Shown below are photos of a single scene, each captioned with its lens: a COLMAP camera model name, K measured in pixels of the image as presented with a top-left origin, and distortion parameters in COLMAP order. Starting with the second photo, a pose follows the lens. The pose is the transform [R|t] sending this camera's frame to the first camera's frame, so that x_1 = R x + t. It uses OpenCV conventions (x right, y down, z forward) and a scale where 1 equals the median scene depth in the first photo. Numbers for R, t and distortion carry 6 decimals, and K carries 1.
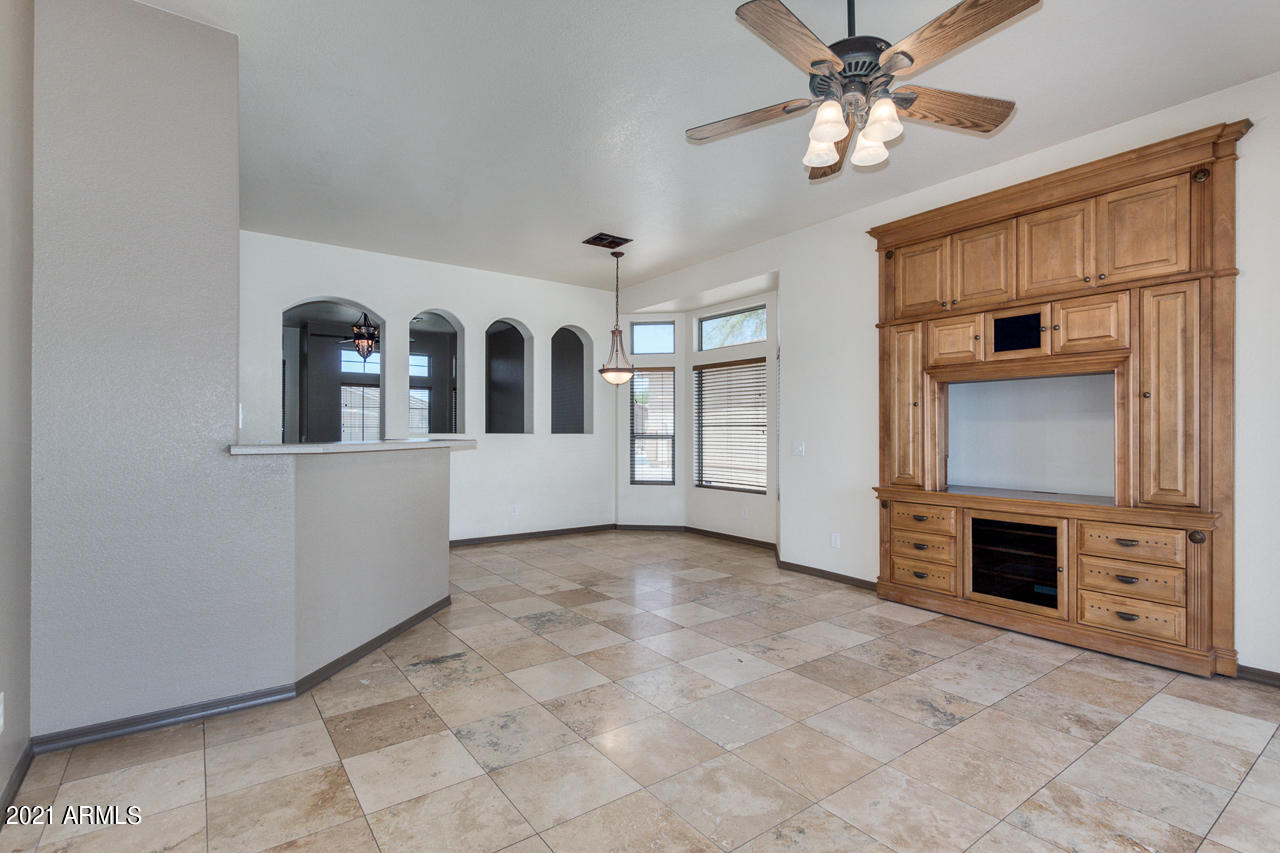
lens RADIAL K [[597.3, 0, 626.5], [0, 597.3, 430.9], [0, 0, 1]] dist [0.008145, -0.003039]
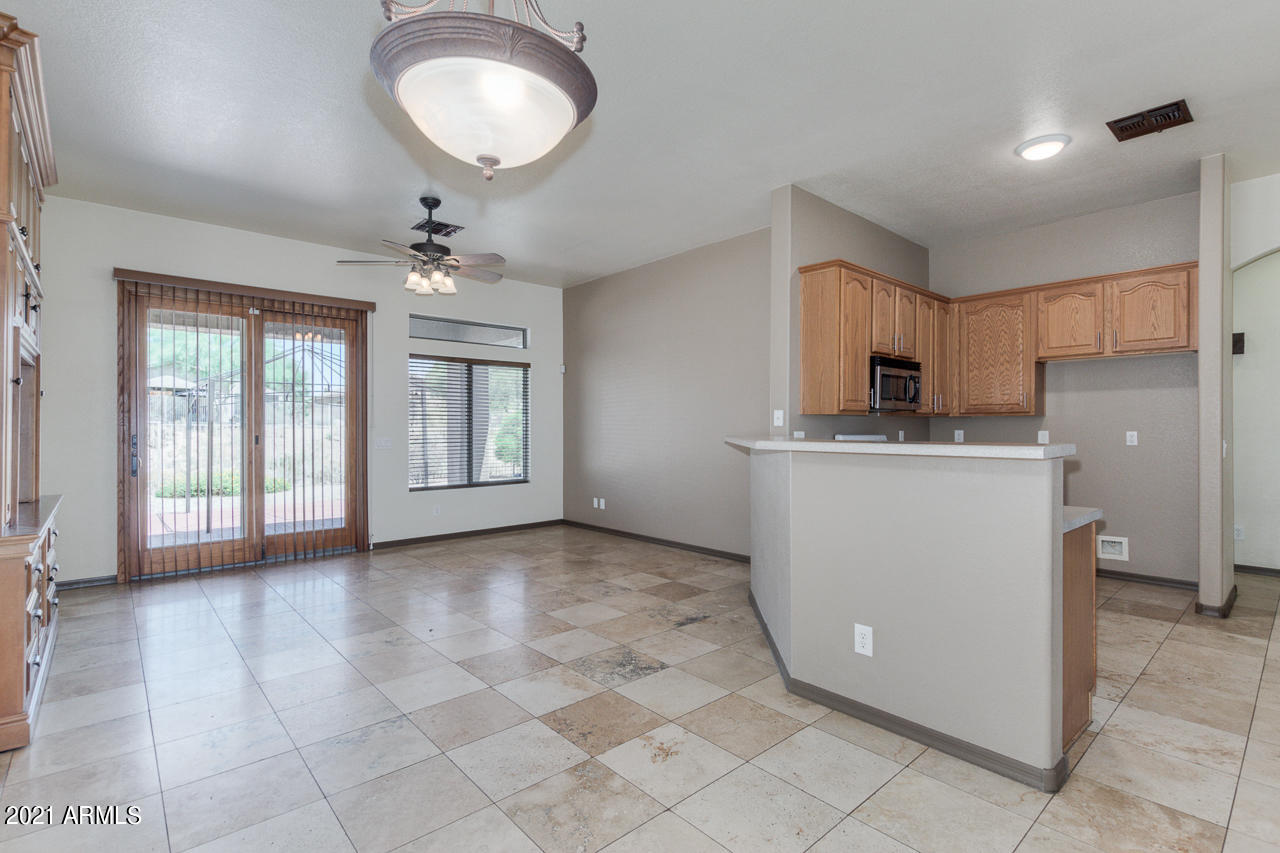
lens RADIAL K [[597.3, 0, 632.0], [0, 597.3, 425.1], [0, 0, 1]] dist [0.008145, -0.003039]
pose [[-0.994549, -0.001655, -0.104261, -0.066370], [-0.001239, 0.999991, -0.004053, -0.001001], [0.104267, -0.003902, -0.994542, 2.044811]]
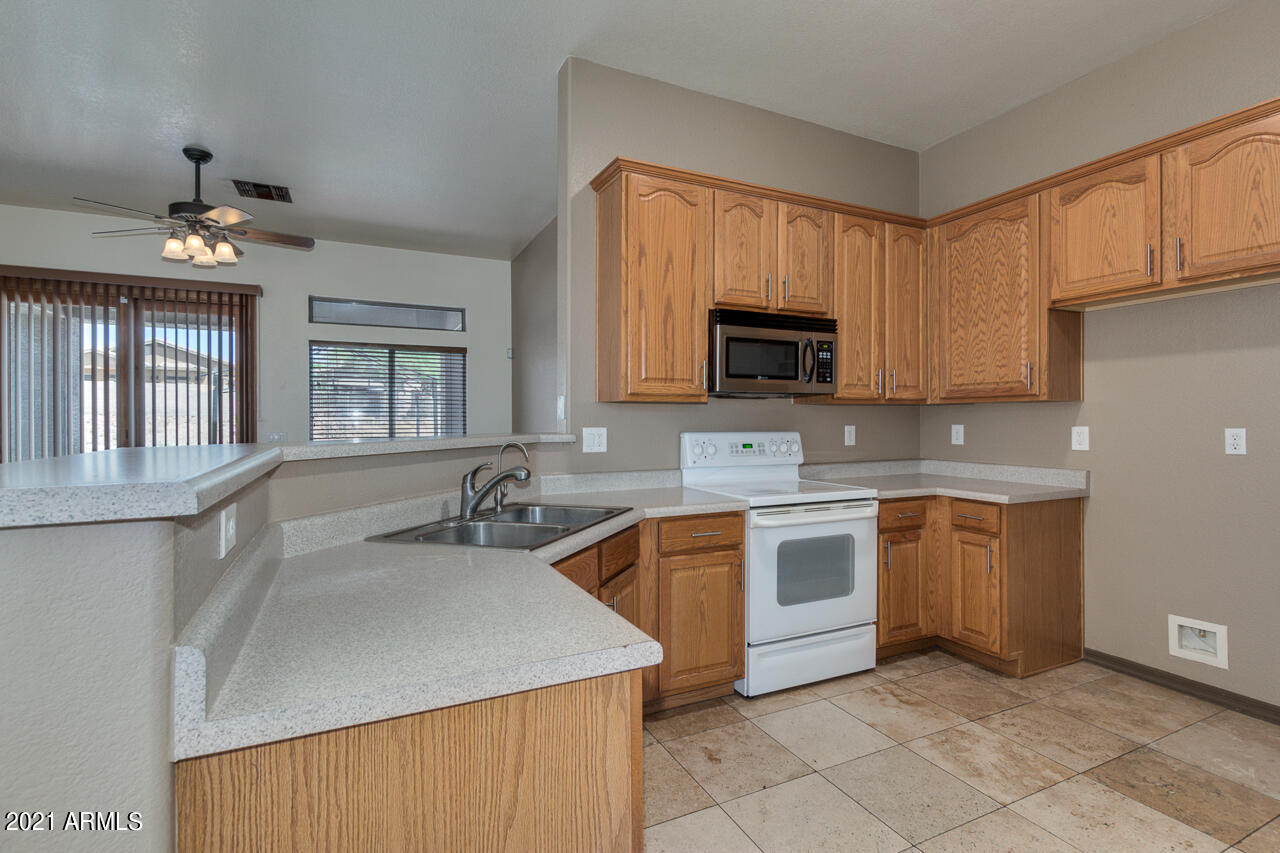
lens RADIAL K [[597.3, 0, 633.3], [0, 597.3, 423.3], [0, 0, 1]] dist [0.008145, -0.003039]
pose [[-0.984298, -0.001795, 0.176508, -0.774156], [-0.000866, 0.999985, 0.005337, -0.003431], [-0.176515, 0.005101, -0.984285, 1.638646]]
